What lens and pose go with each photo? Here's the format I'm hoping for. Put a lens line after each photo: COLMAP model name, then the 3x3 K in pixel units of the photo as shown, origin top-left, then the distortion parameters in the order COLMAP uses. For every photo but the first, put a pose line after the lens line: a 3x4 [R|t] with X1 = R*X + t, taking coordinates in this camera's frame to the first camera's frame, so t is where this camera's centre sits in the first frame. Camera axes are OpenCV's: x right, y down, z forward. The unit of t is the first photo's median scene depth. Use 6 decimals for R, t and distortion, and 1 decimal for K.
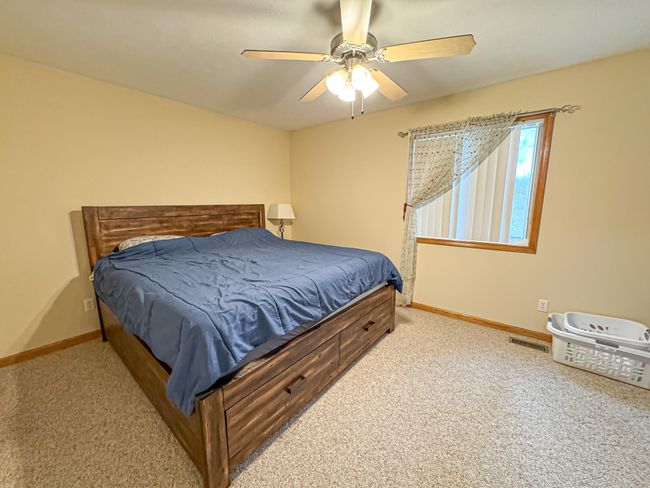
lens RADIAL K [[258.9, 0, 326.1], [0, 258.9, 243.9], [0, 0, 1]] dist [-0.001361, 0.000290]
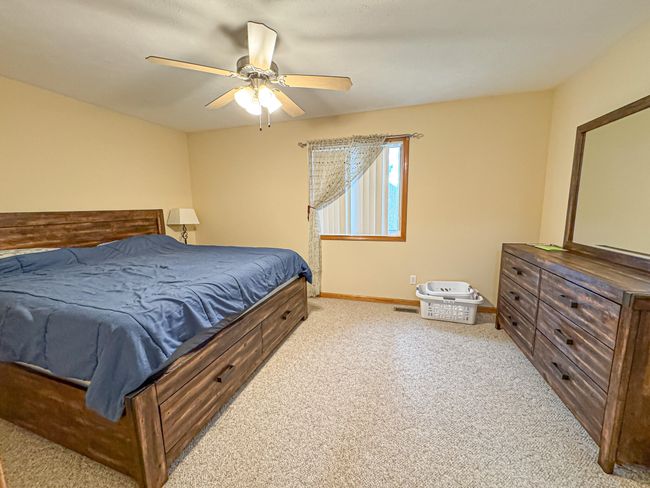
lens RADIAL K [[258.9, 0, 325.0], [0, 258.9, 243.6], [0, 0, 1]] dist [-0.001361, 0.000290]
pose [[0.934281, -0.065785, 0.350416, -0.055385], [0.073151, 0.997290, -0.007808, 0.036772], [-0.348953, 0.032928, 0.936561, -0.126162]]
